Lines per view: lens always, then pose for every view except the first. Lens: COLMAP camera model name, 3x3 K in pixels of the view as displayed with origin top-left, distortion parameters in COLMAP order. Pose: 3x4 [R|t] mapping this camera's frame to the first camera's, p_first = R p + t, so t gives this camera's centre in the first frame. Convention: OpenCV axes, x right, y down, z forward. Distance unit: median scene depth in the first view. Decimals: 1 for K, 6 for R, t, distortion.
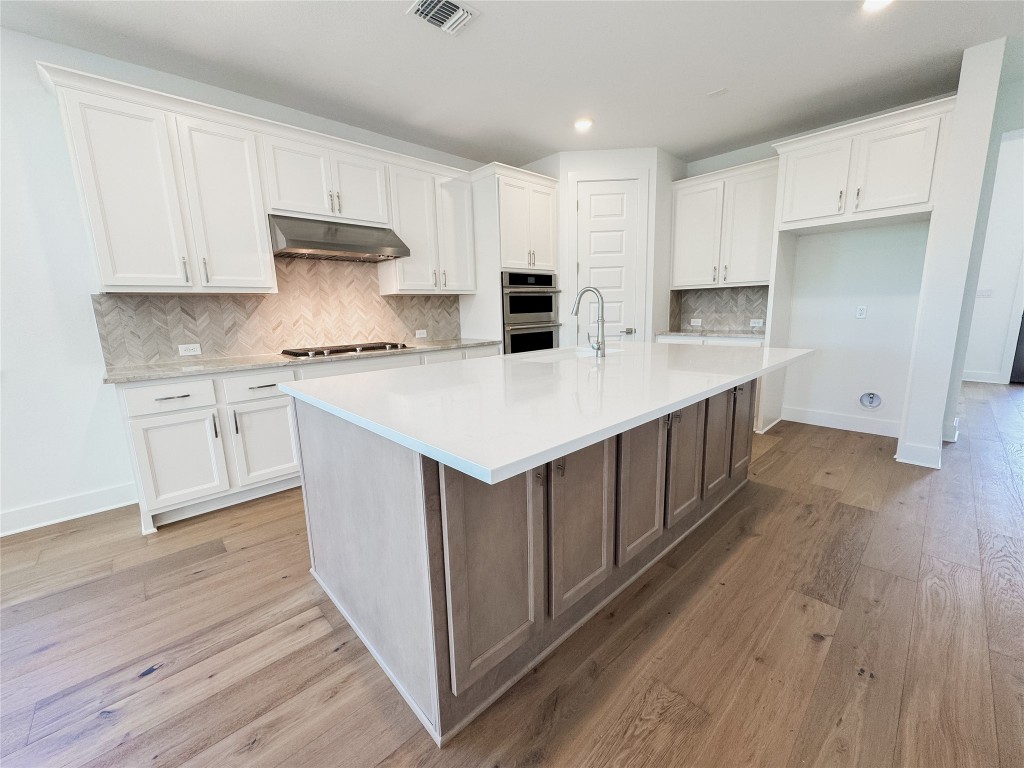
lens RADIAL K [[412.3, 0, 511.3], [0, 412.3, 383.6], [0, 0, 1]] dist [0.000505, -0.001088]
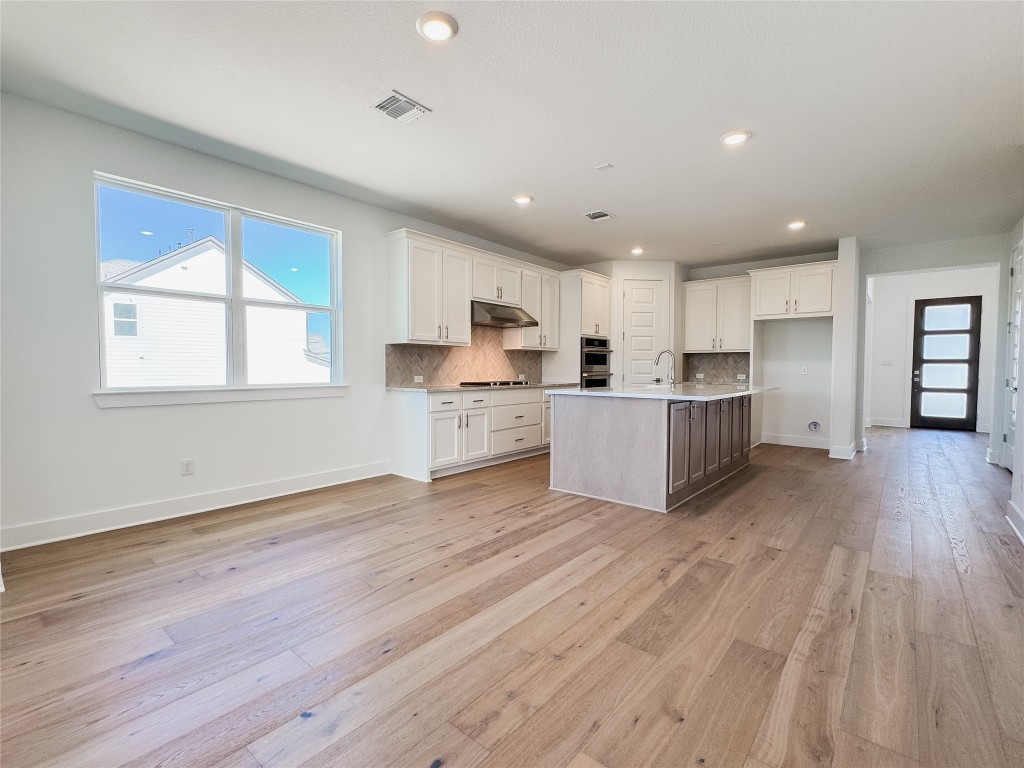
lens RADIAL K [[473.1, 0, 511.6], [0, 473.1, 381.6], [0, 0, 1]] dist [-0.001016, 0.000825]
pose [[0.992219, 0.028374, 0.121225, -0.520754], [-0.009961, 0.988654, -0.149878, 0.160708], [-0.124102, 0.147504, 0.981245, -0.682352]]
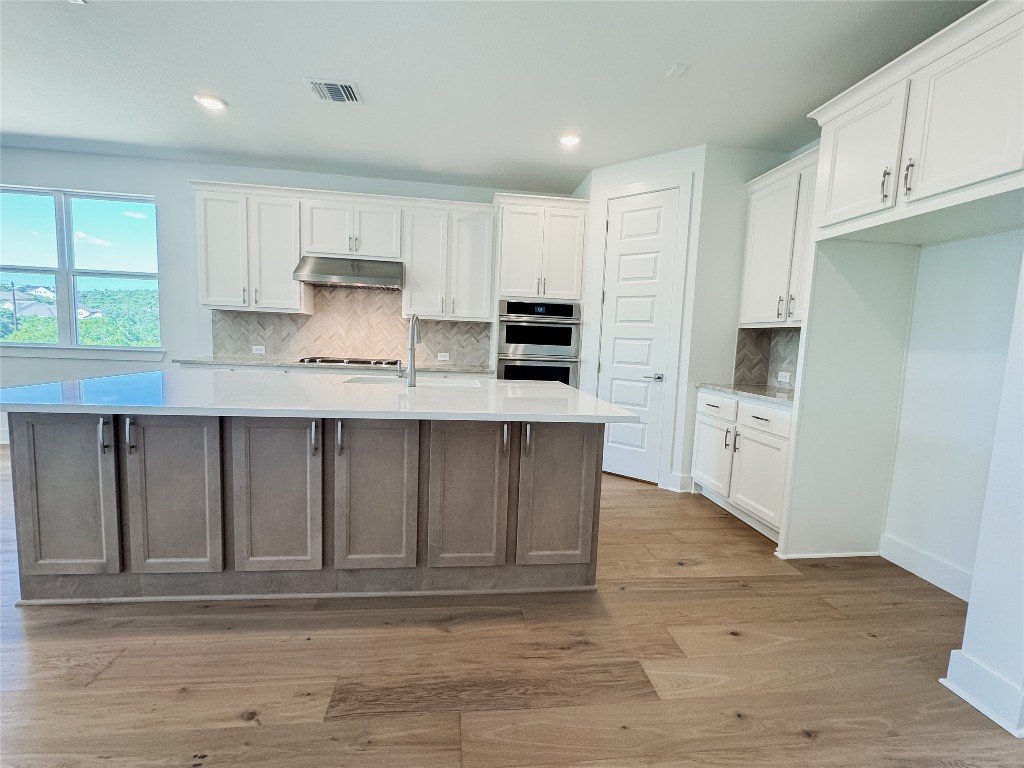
lens RADIAL K [[446.8, 0, 507.2], [0, 446.8, 380.5], [0, 0, 1]] dist [-0.002301, -0.000087]
pose [[0.804241, 0.115973, -0.582878, 0.683576], [-0.168194, 0.985094, -0.036070, -0.053439], [0.570006, 0.127045, 0.811759, 0.193642]]
